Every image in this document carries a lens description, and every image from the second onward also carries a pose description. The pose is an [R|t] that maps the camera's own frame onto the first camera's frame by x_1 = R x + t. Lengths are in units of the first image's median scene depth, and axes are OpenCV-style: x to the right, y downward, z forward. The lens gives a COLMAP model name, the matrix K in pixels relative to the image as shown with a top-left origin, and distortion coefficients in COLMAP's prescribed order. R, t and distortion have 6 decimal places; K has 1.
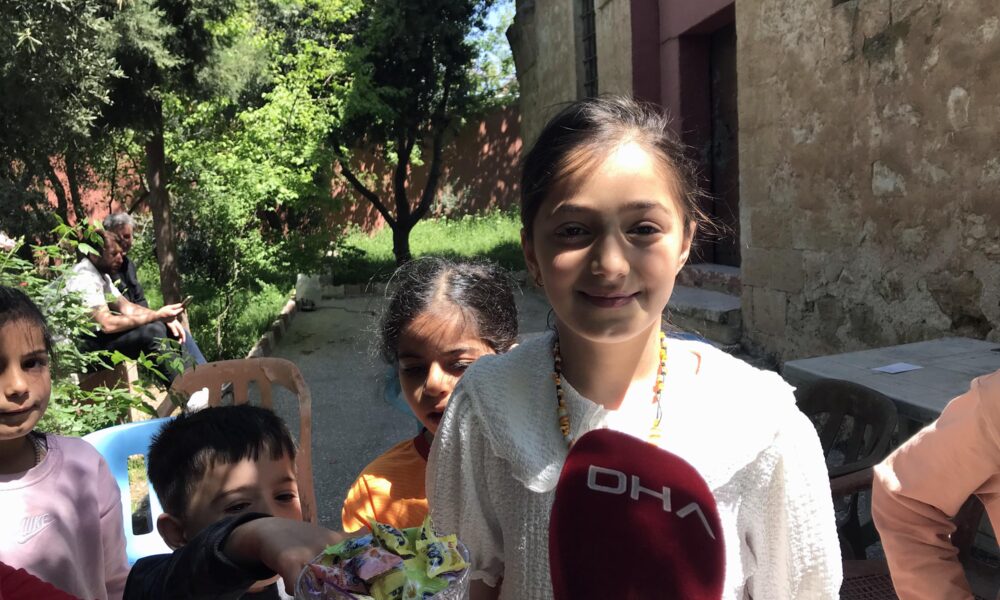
lens RADIAL K [[805.5, 0, 500.0], [0, 805.5, 300.0], [0, 0, 1]] dist [-0.004143, 0.003165]
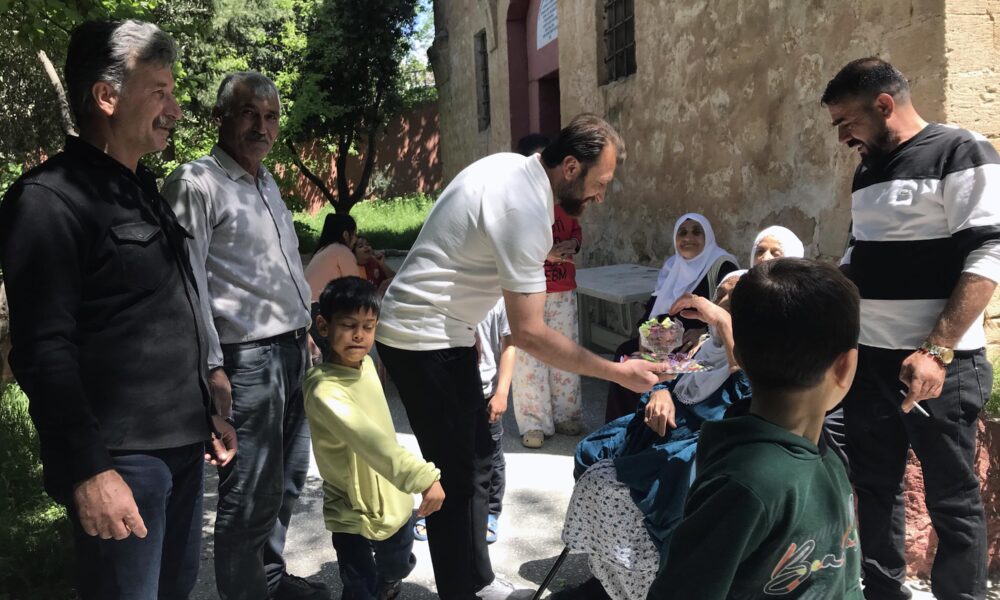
lens RADIAL K [[813.8, 0, 500.0], [0, 813.8, 300.0], [0, 0, 1]] dist [0.011478, -0.004293]
pose [[0.996699, -0.002655, 0.081138, 0.024629], [0.000732, 0.999718, 0.023732, 0.034974], [-0.081178, -0.023594, 0.996420, -0.415537]]
